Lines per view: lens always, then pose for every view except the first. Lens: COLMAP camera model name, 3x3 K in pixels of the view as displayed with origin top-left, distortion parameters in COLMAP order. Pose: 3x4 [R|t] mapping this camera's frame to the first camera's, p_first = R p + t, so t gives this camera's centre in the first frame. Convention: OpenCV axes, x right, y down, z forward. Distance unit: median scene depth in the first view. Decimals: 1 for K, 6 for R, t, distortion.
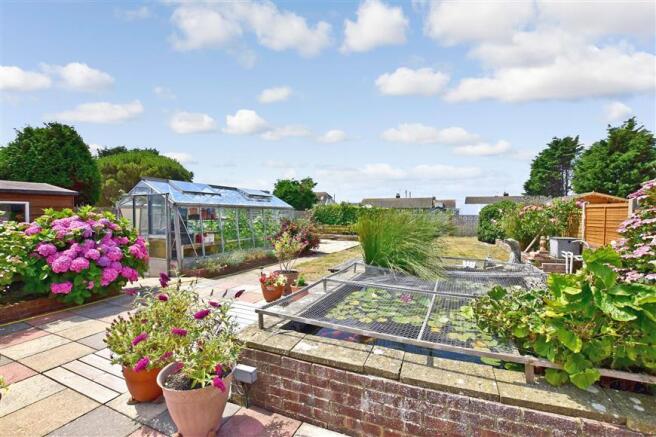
lens RADIAL K [[279.6, 0, 328.0], [0, 279.6, 218.5], [0, 0, 1]] dist [-0.010449, -0.000080]
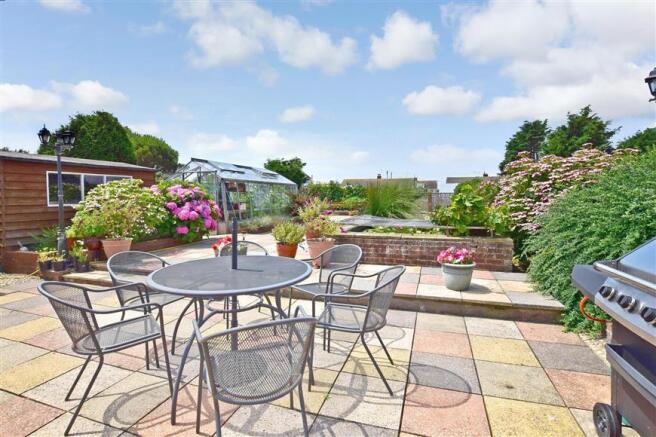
lens RADIAL K [[311.0, 0, 327.5], [0, 311.0, 204.3], [0, 0, 1]] dist [-0.000322, -0.000110]
pose [[0.996258, -0.007268, 0.086122, -0.150896], [0.006737, 0.999956, 0.006458, 0.049735], [-0.086165, -0.005853, 0.996264, -0.409239]]
